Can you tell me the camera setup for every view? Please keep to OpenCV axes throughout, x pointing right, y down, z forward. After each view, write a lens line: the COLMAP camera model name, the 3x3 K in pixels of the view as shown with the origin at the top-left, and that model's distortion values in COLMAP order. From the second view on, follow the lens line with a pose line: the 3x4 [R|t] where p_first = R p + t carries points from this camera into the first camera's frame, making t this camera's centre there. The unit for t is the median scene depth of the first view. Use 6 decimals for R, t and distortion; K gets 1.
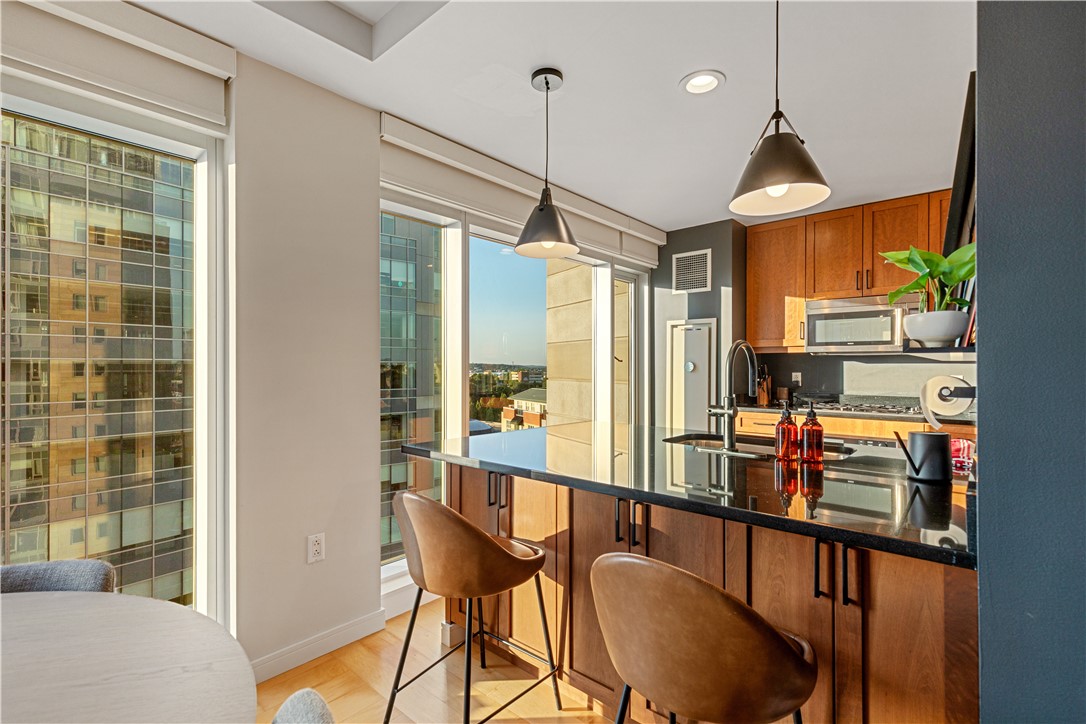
lens RADIAL K [[494.9, 0, 543.6], [0, 494.9, 364.7], [0, 0, 1]] dist [0.010925, -0.001008]
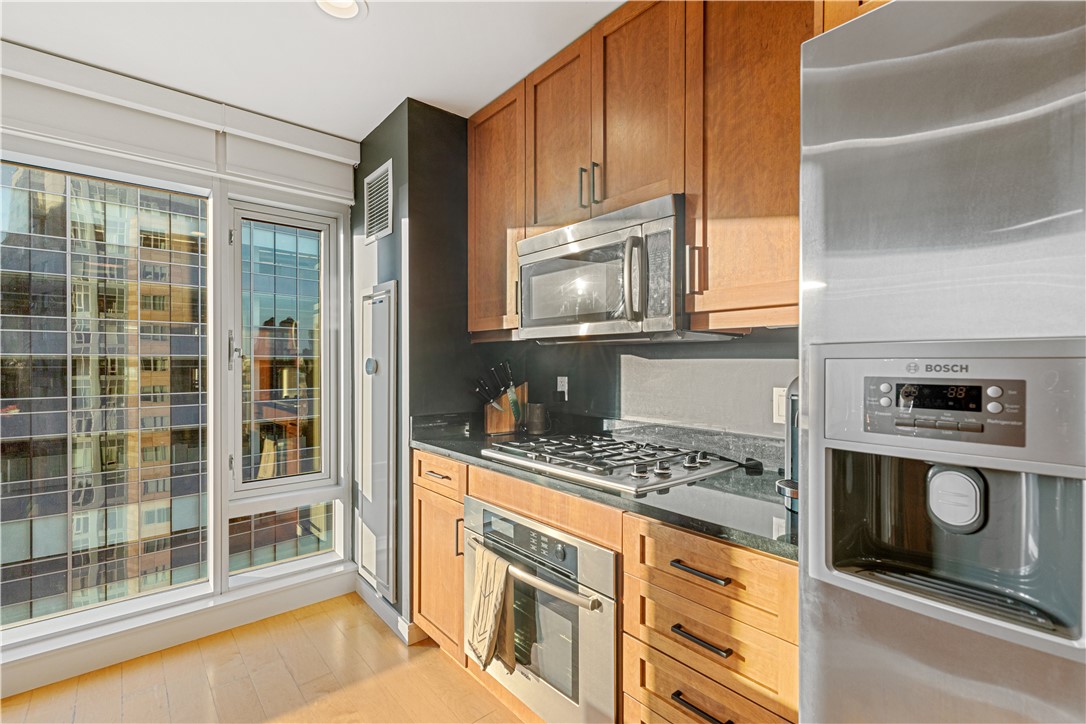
lens RADIAL K [[494.9, 0, 543.6], [0, 494.9, 364.7], [0, 0, 1]] dist [0.010925, -0.001008]
pose [[0.987901, 0.000846, -0.155082, 0.561705], [0.000640, 0.999954, 0.009534, -0.002879], [0.155083, -0.009518, 0.987856, 0.435736]]
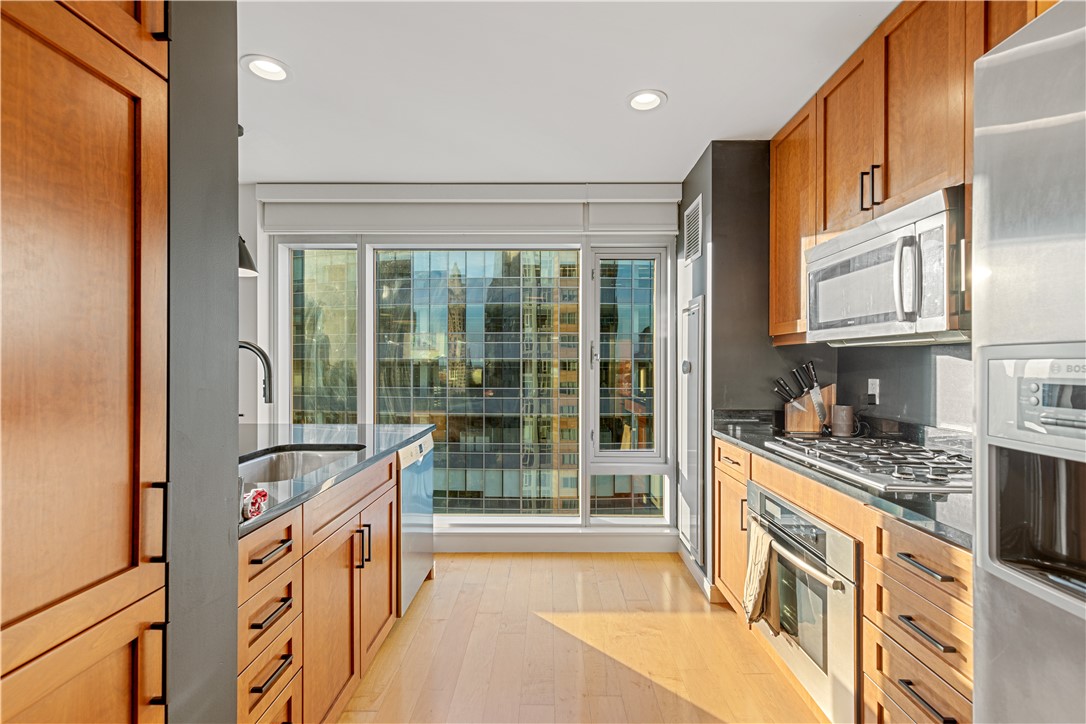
lens RADIAL K [[490.1, 0, 544.3], [0, 490.1, 365.4], [0, 0, 1]] dist [0.008669, -0.000231]
pose [[0.643522, 0.003171, -0.765421, 0.671505], [0.001962, 0.999981, 0.005793, -0.002586], [0.765425, -0.005230, 0.643504, 0.377462]]
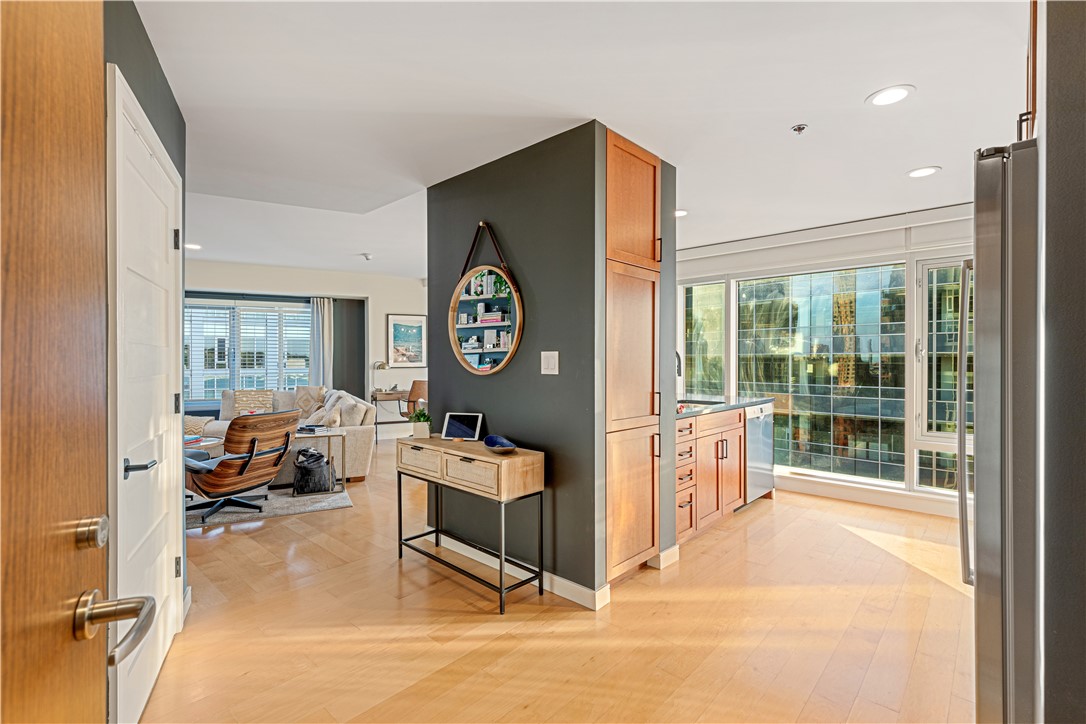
lens RADIAL K [[490.1, 0, 544.3], [0, 490.1, 365.4], [0, 0, 1]] dist [0.008669, -0.000231]
pose [[-0.036706, 0.011877, -0.999256, 1.081344], [0.004262, 0.999922, 0.011729, 0.000119], [0.999317, -0.003828, -0.036753, 0.259396]]
